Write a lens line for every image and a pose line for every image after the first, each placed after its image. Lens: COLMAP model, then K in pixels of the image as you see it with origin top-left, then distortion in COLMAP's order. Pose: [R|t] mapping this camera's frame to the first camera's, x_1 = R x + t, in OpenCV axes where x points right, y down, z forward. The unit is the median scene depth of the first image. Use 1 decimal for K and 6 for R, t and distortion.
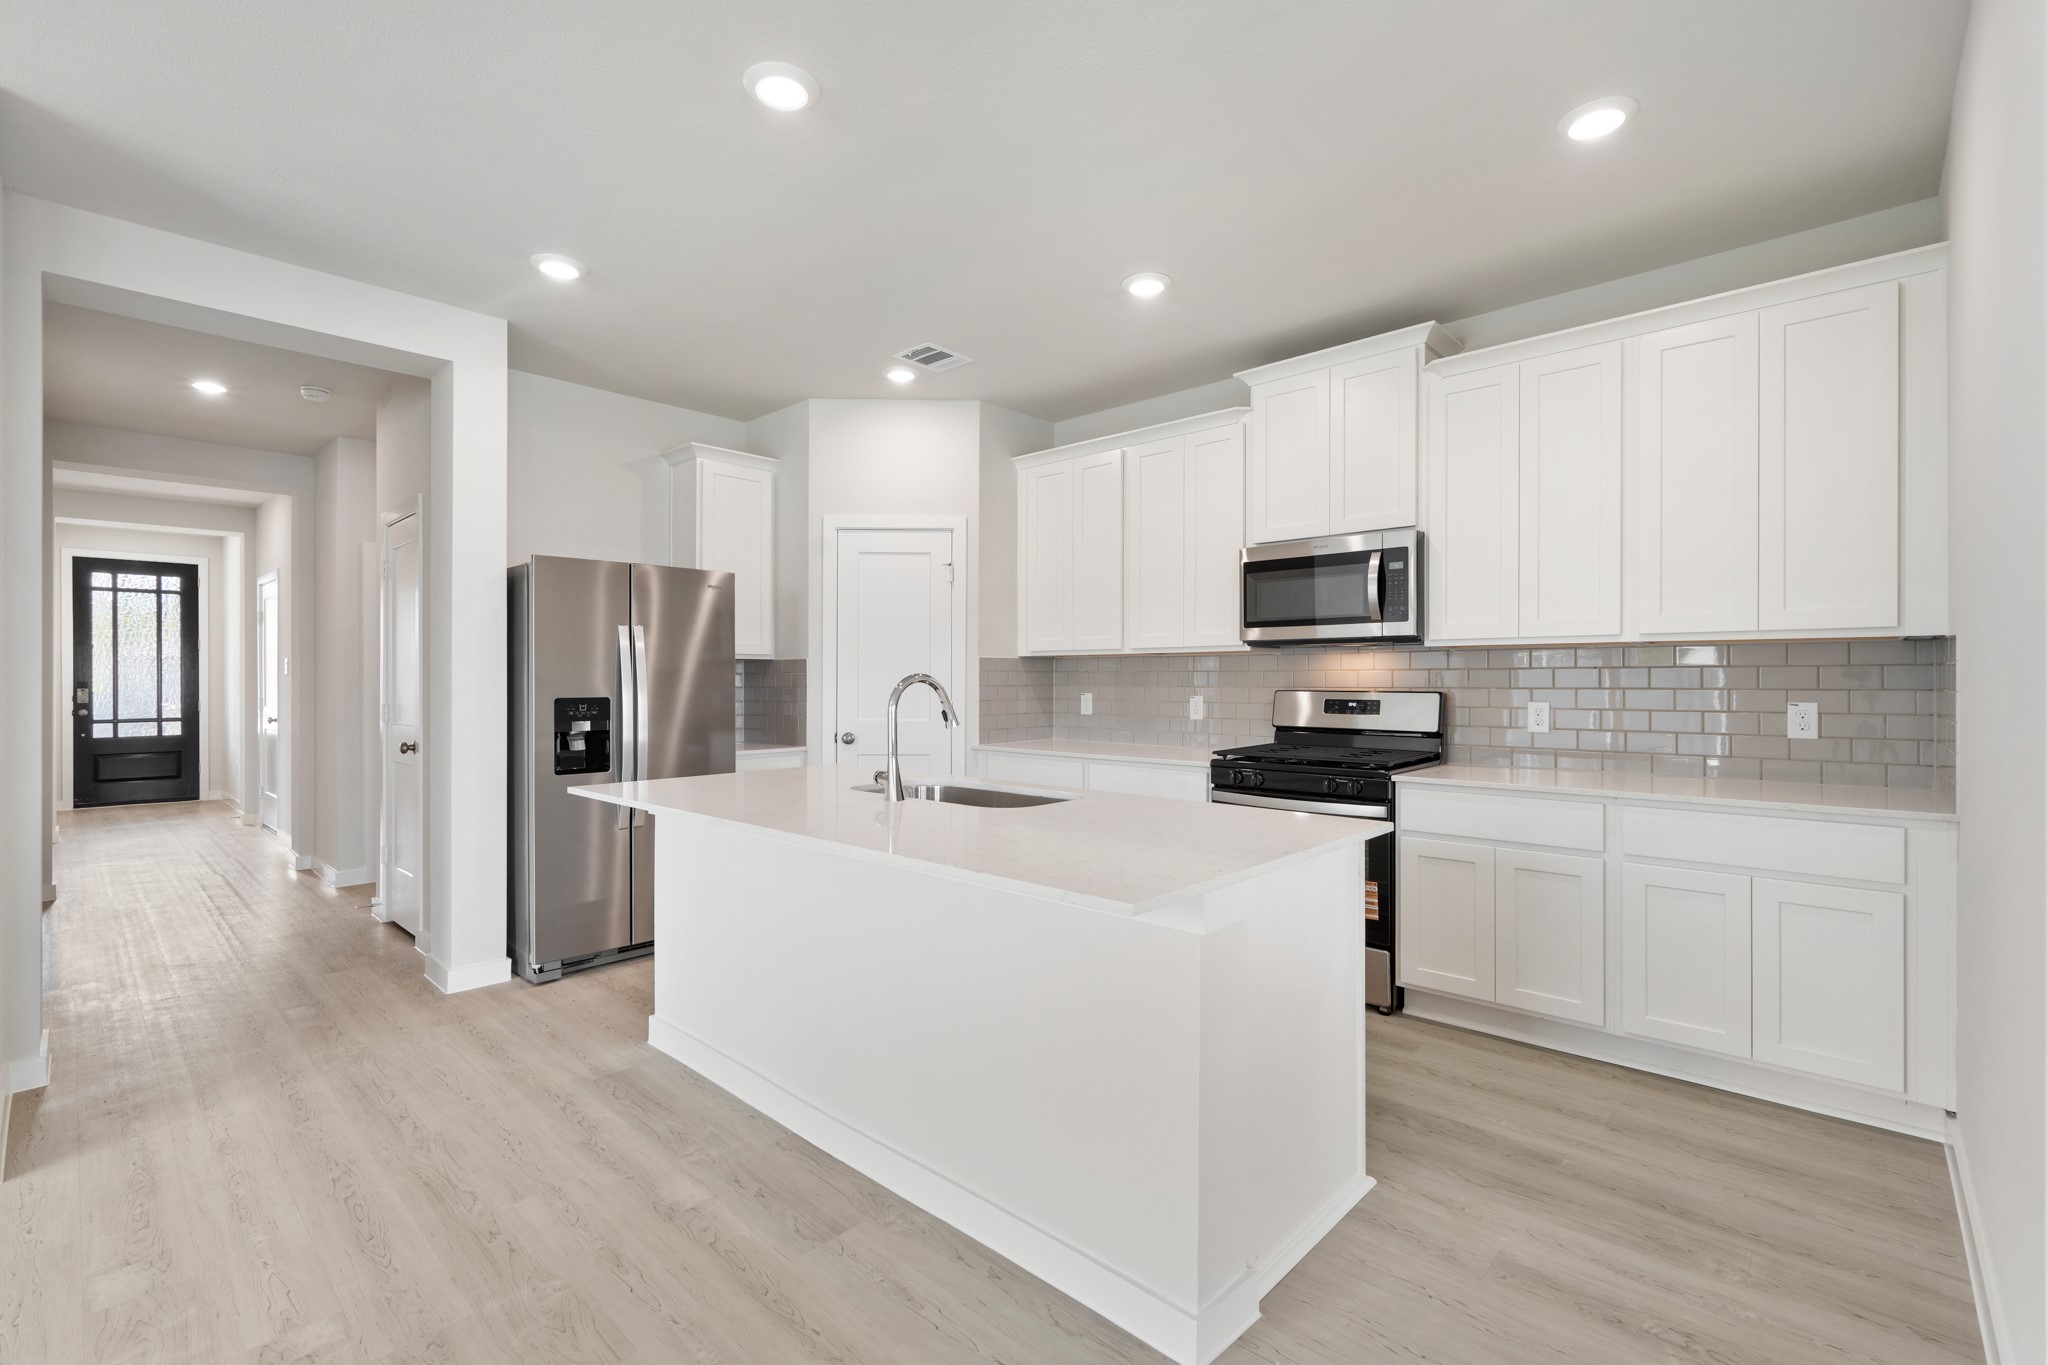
lens RADIAL K [[892.9, 0, 1018.5], [0, 892.9, 680.5], [0, 0, 1]] dist [-0.002886, 0.000059]
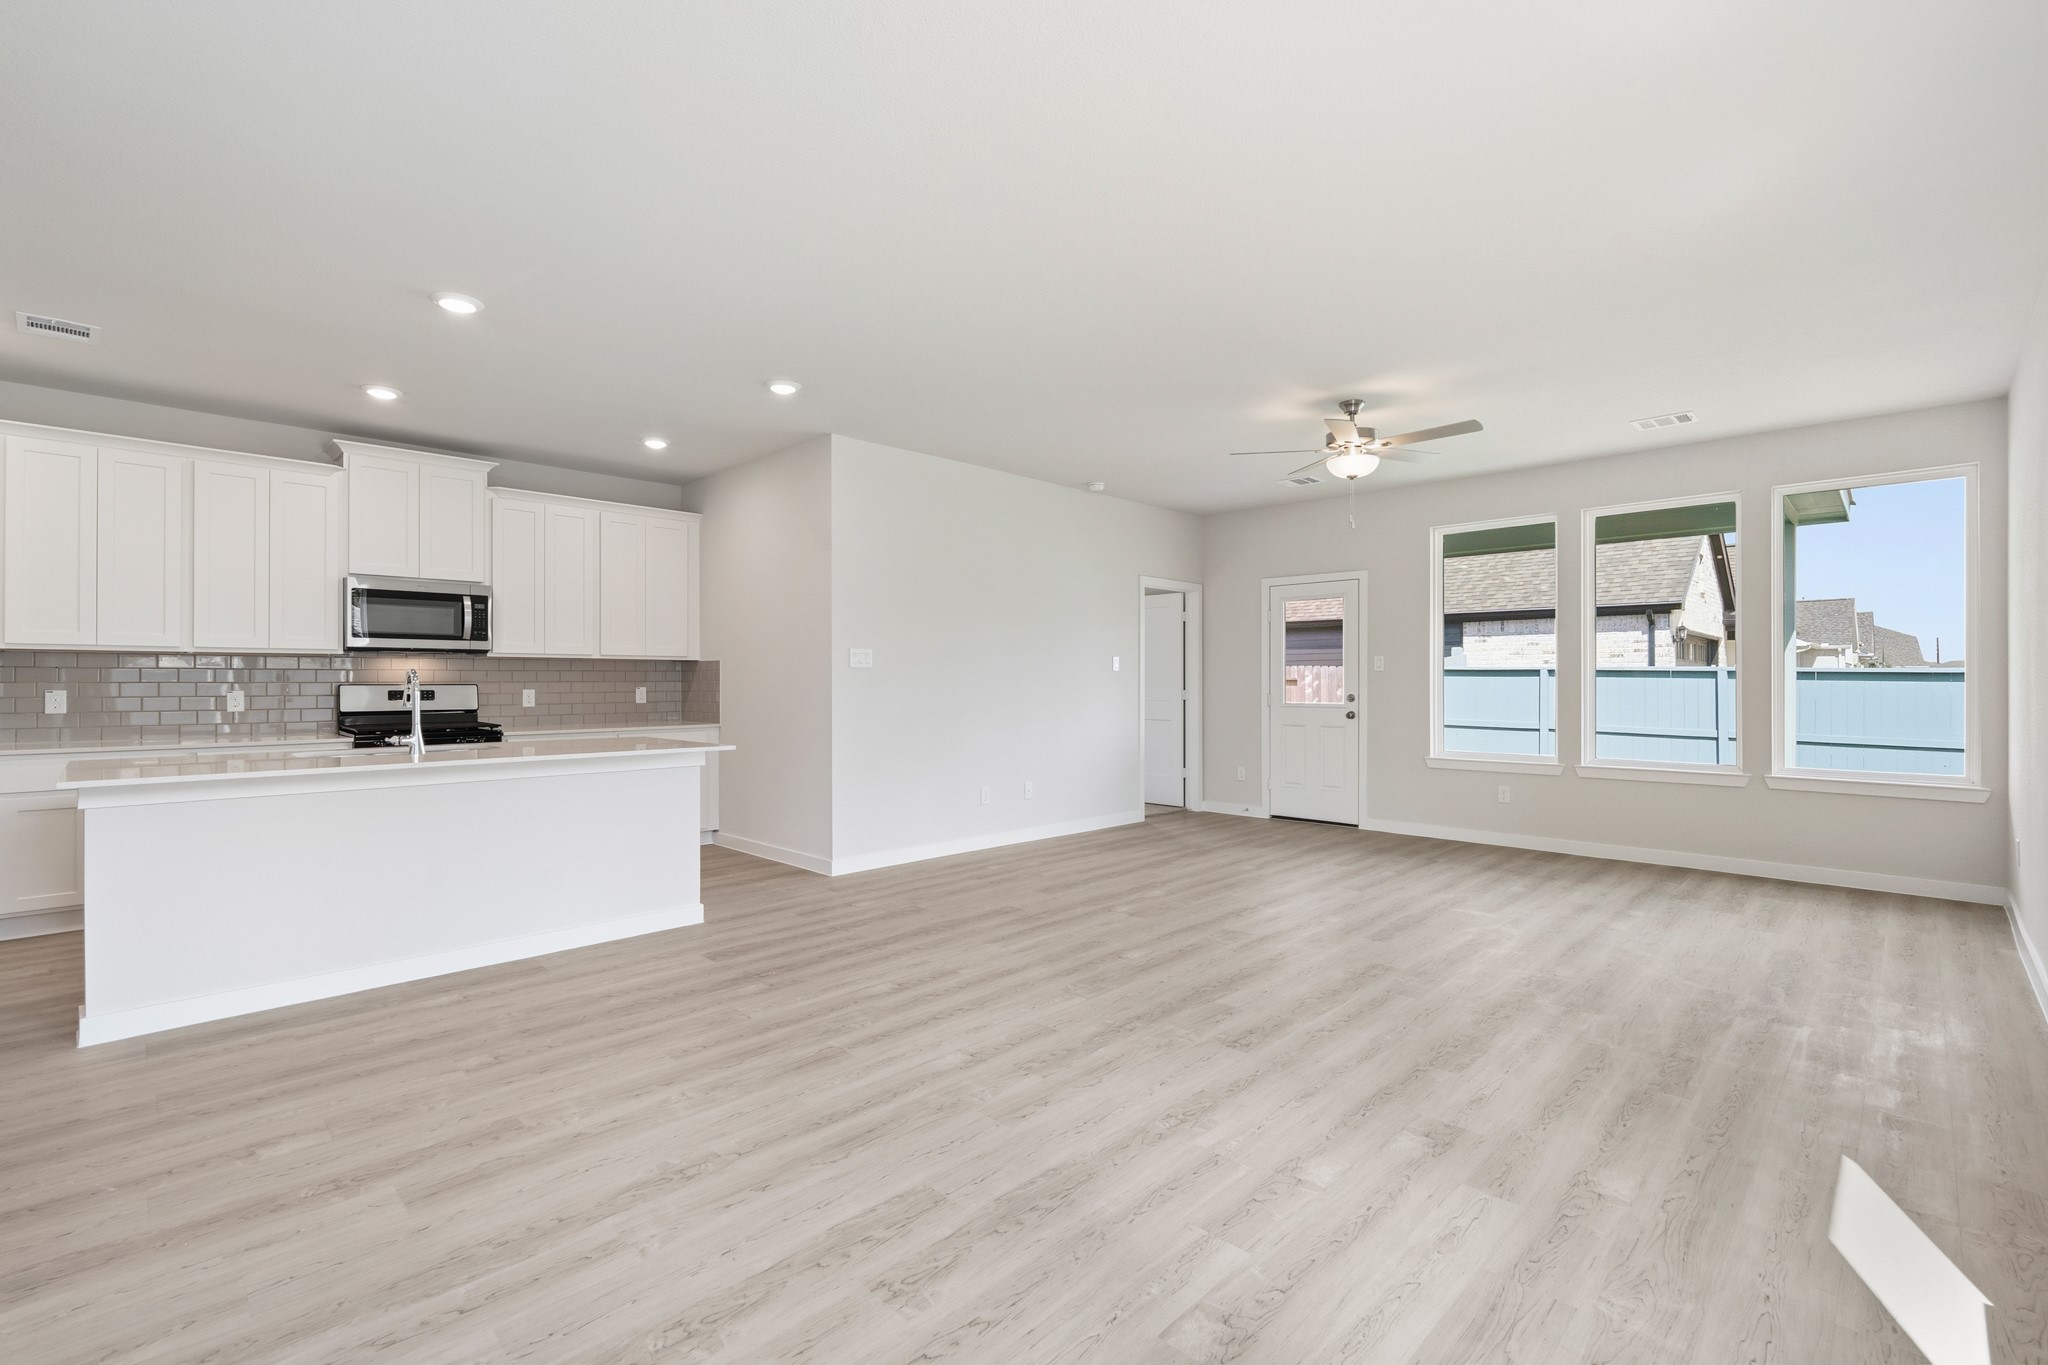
lens RADIAL K [[901.8, 0, 1014.4], [0, 901.8, 680.2], [0, 0, 1]] dist [-0.002025, -0.000011]
pose [[0.039333, 0.004004, 0.999218, -1.083988], [0.004738, 0.999980, -0.004194, 0.016016], [-0.999215, 0.004899, 0.039314, -0.035236]]
